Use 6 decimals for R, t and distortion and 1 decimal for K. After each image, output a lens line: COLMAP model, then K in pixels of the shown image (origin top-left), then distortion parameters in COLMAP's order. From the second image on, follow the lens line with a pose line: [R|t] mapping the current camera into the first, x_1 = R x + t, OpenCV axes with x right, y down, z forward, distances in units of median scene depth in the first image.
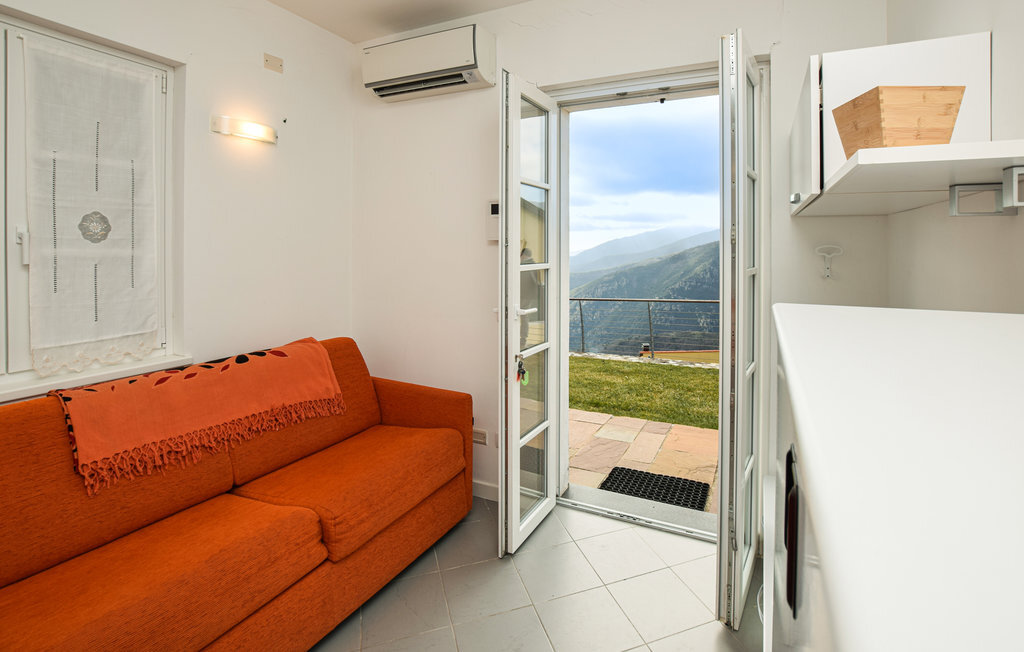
lens RADIAL K [[507.5, 0, 513.0], [0, 507.5, 254.8], [0, 0, 1]] dist [-0.005634, 0.000095]
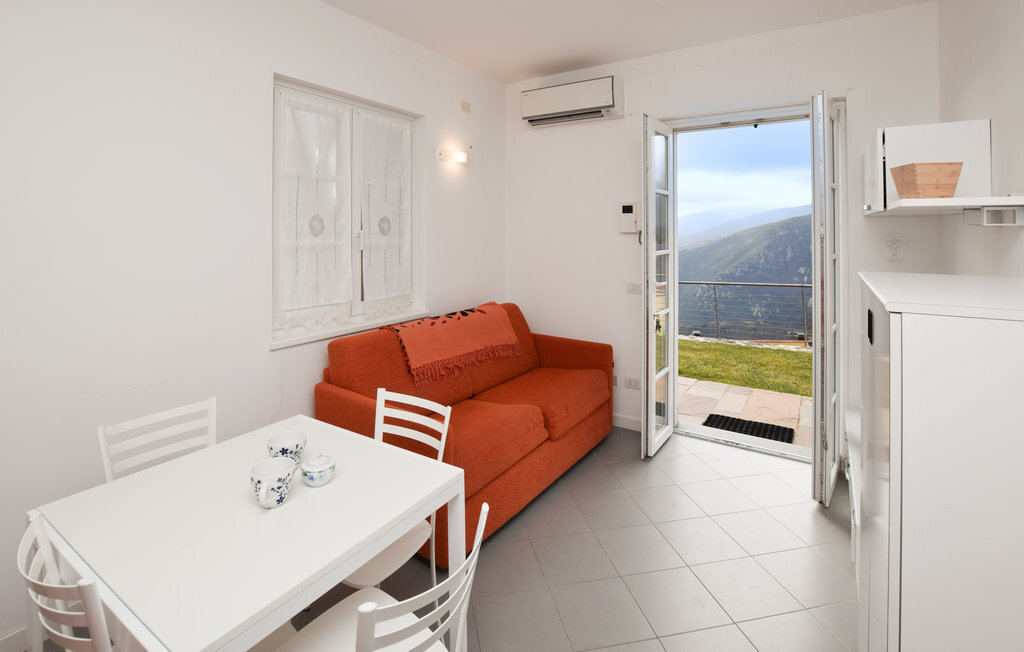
lens RADIAL K [[485.1, 0, 510.6], [0, 485.1, 229.8], [0, 0, 1]] dist [0.002266, 0.000323]
pose [[0.992546, -0.001174, -0.121865, -0.226921], [-0.001120, 0.999824, -0.018751, -0.012875], [0.121866, 0.018748, 0.992370, -0.397324]]
